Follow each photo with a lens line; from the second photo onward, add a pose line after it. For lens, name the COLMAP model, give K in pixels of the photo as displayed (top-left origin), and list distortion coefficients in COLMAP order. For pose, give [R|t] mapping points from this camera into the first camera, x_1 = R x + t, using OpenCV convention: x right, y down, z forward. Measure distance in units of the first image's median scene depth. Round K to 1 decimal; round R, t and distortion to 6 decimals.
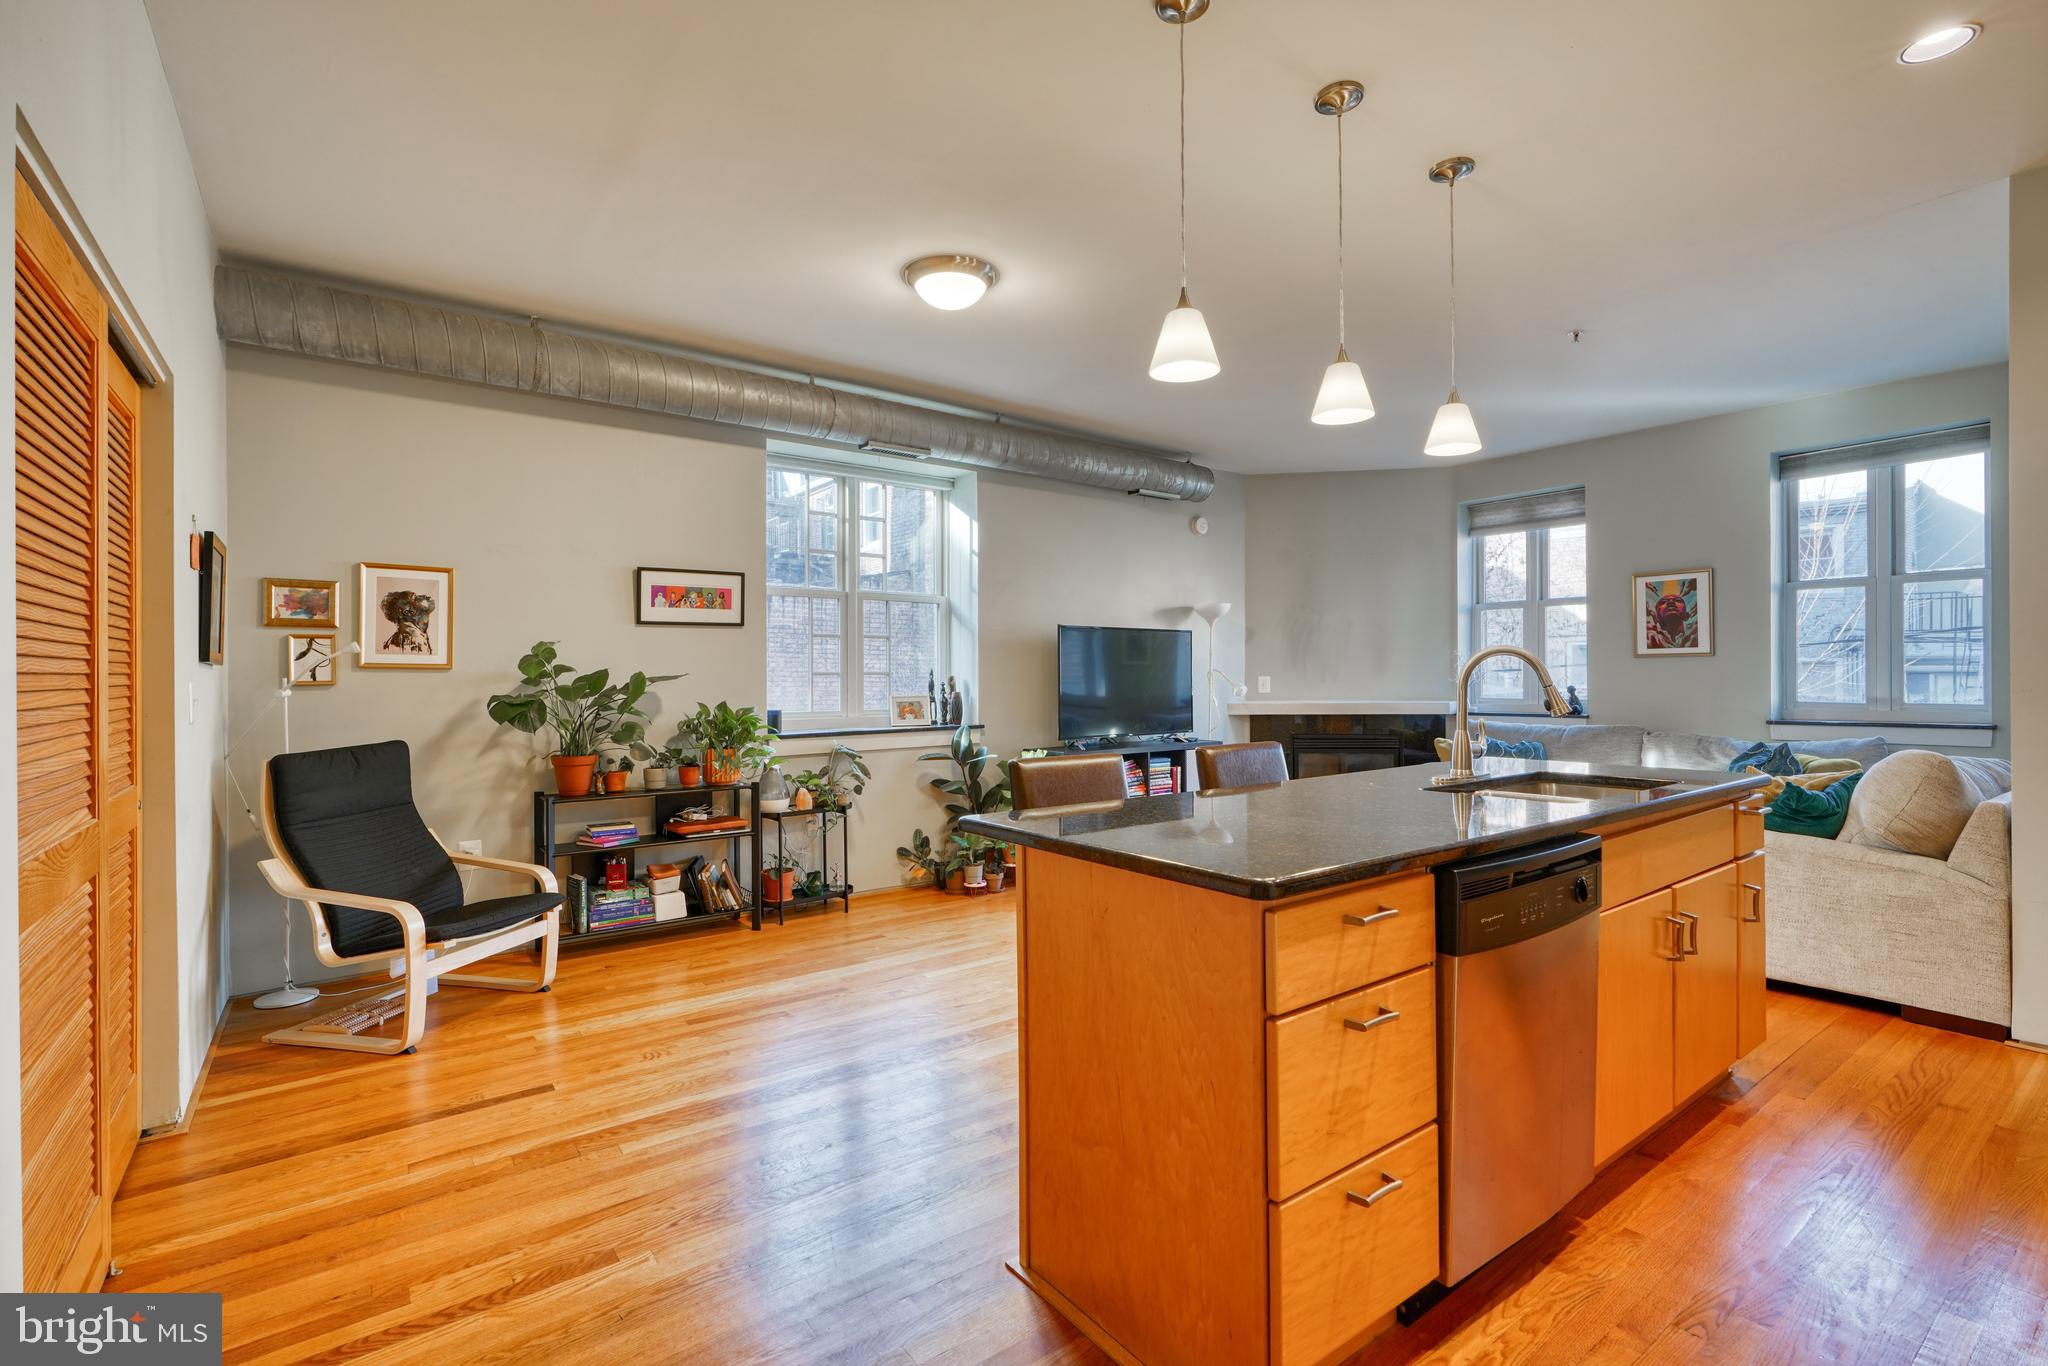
lens RADIAL K [[937.3, 0, 1023.5], [0, 937.3, 674.8], [0, 0, 1]] dist [-0.001852, 0.000311]
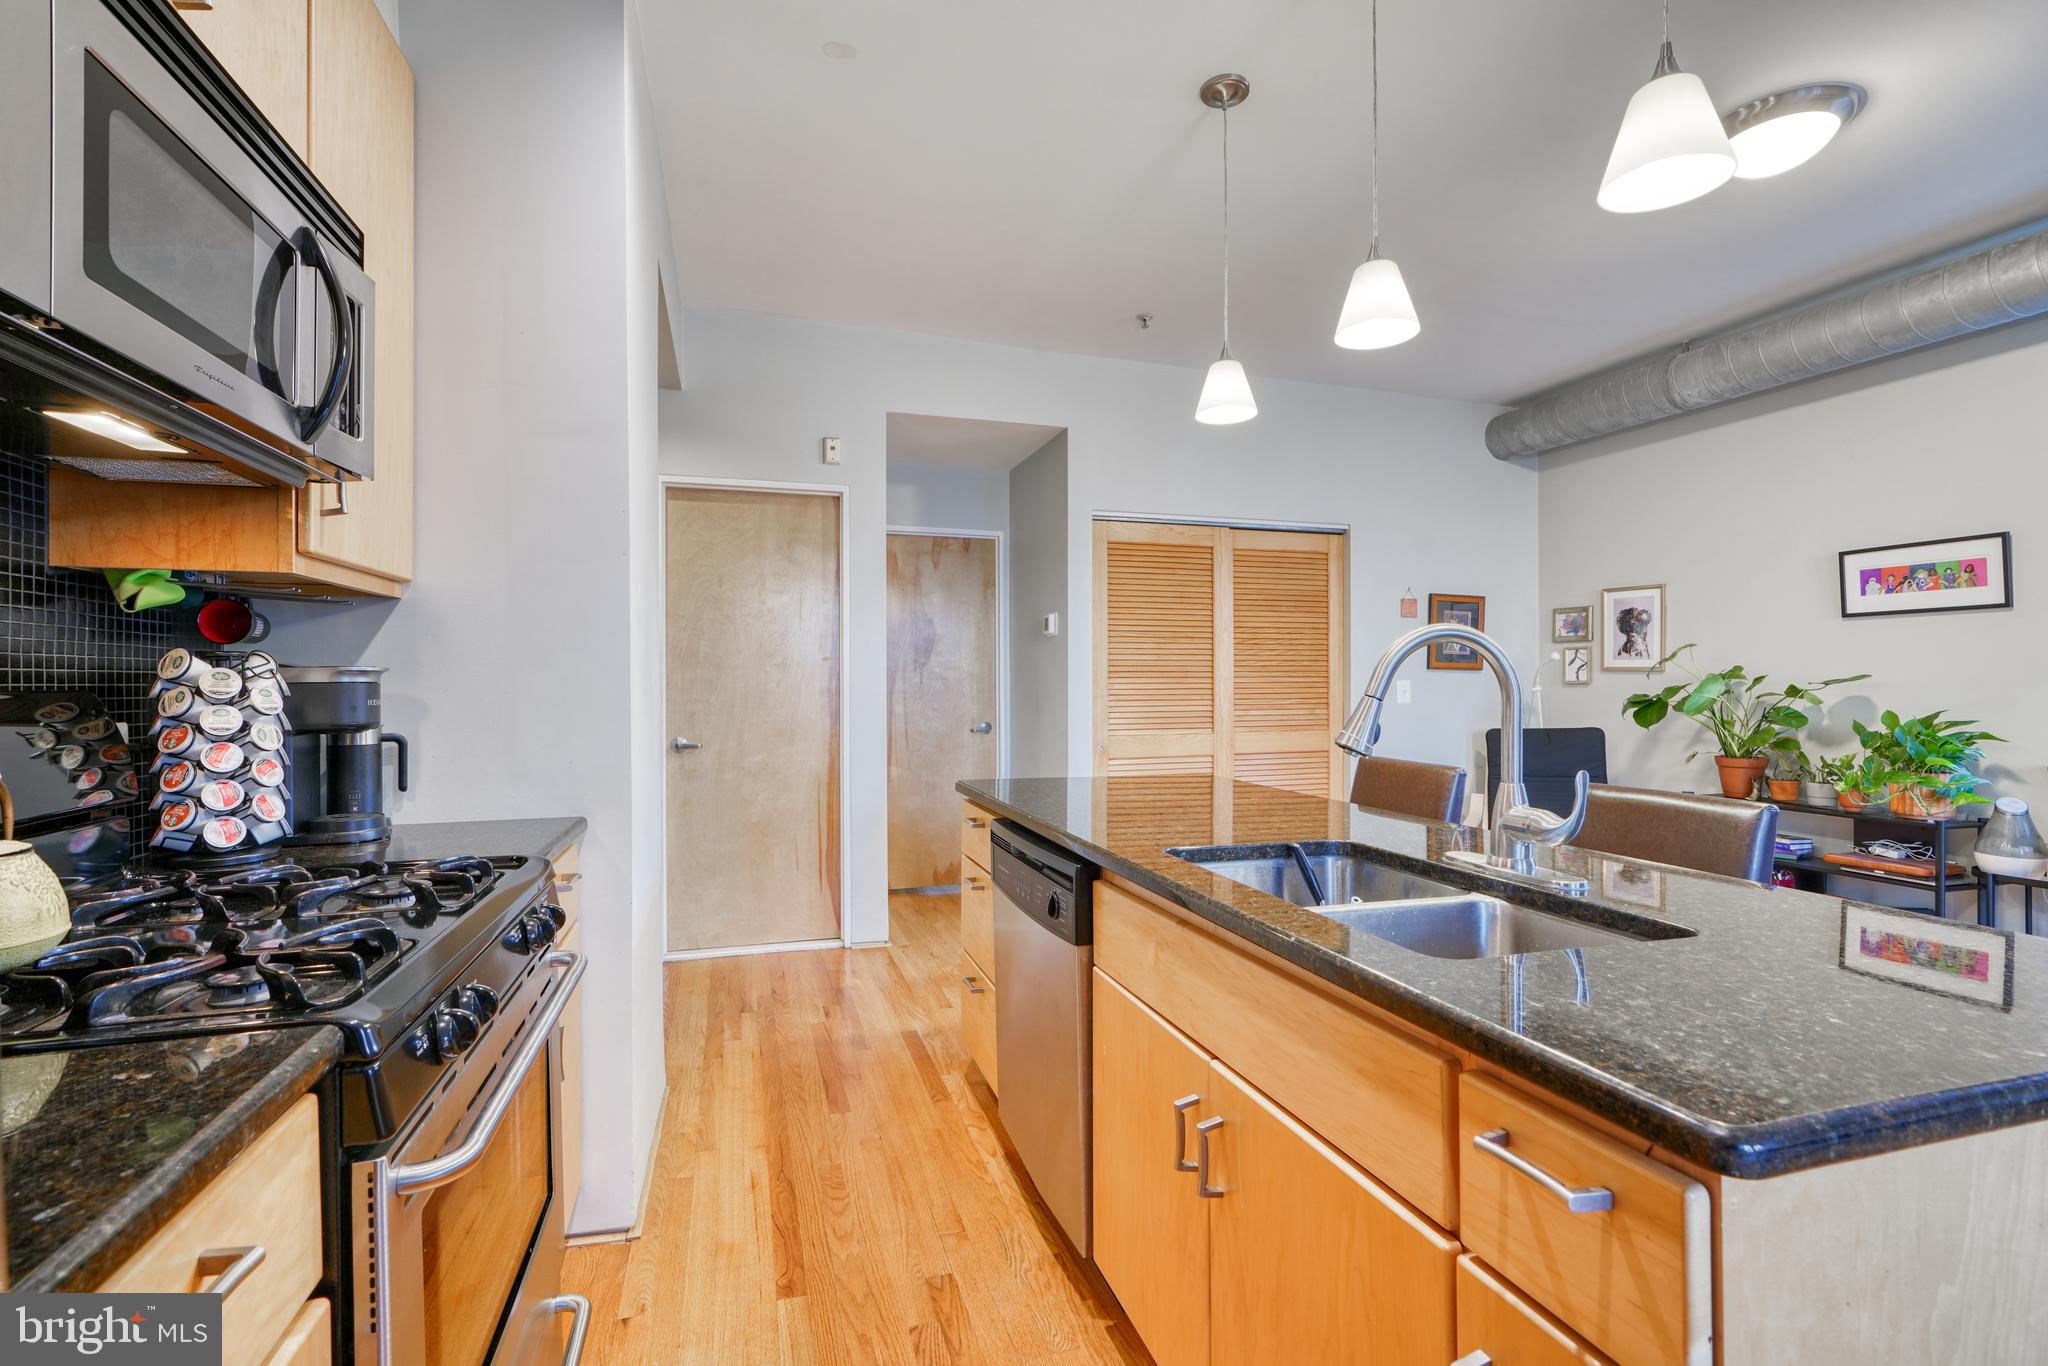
lens RADIAL K [[917.2, 0, 1018.0], [0, 917.2, 678.7], [0, 0, 1]] dist [-0.002922, 0.000516]
pose [[-0.341143, 0.001836, -0.940010, 0.667324], [-0.000075, 0.999998, 0.001981, 0.000865], [0.940011, 0.000746, -0.341143, 0.588163]]
